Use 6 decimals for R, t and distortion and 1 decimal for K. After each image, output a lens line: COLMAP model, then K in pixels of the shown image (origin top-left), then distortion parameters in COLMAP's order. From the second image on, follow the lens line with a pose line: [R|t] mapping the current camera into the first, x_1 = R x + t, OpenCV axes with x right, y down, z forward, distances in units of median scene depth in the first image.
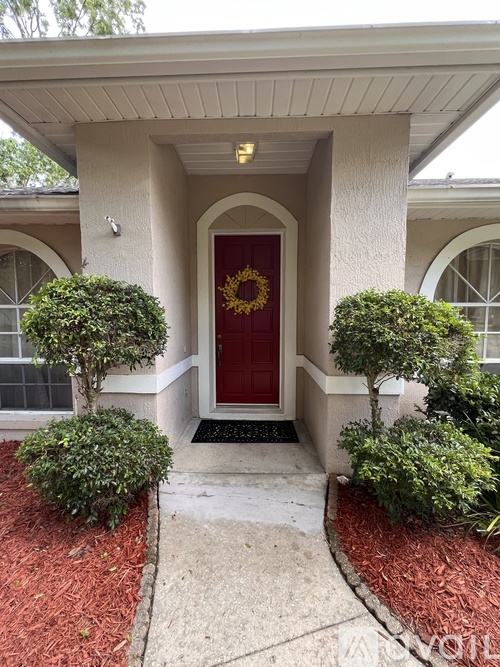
lens RADIAL K [[268.1, 0, 247.8], [0, 268.1, 335.2], [0, 0, 1]] dist [-0.001175, -0.000072]
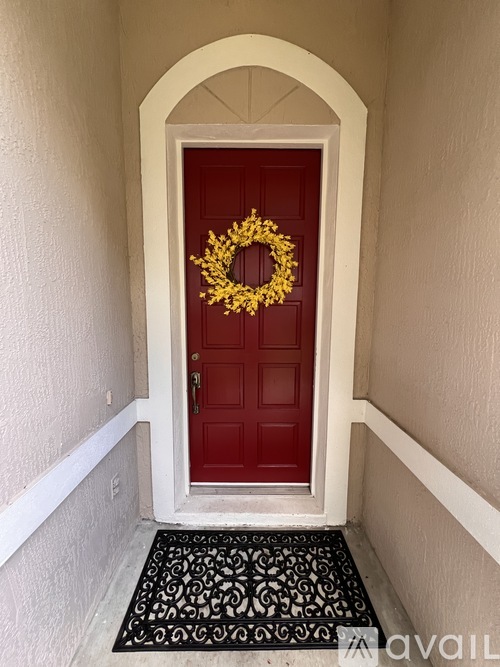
lens RADIAL K [[268.1, 0, 252.6], [0, 268.1, 331.4], [0, 0, 1]] dist [-0.001175, -0.000072]
pose [[0.998912, 0.002312, 0.046579, -0.022716], [-0.003592, 0.999618, 0.027408, -0.060213], [-0.046498, -0.027545, 0.998539, 0.516510]]
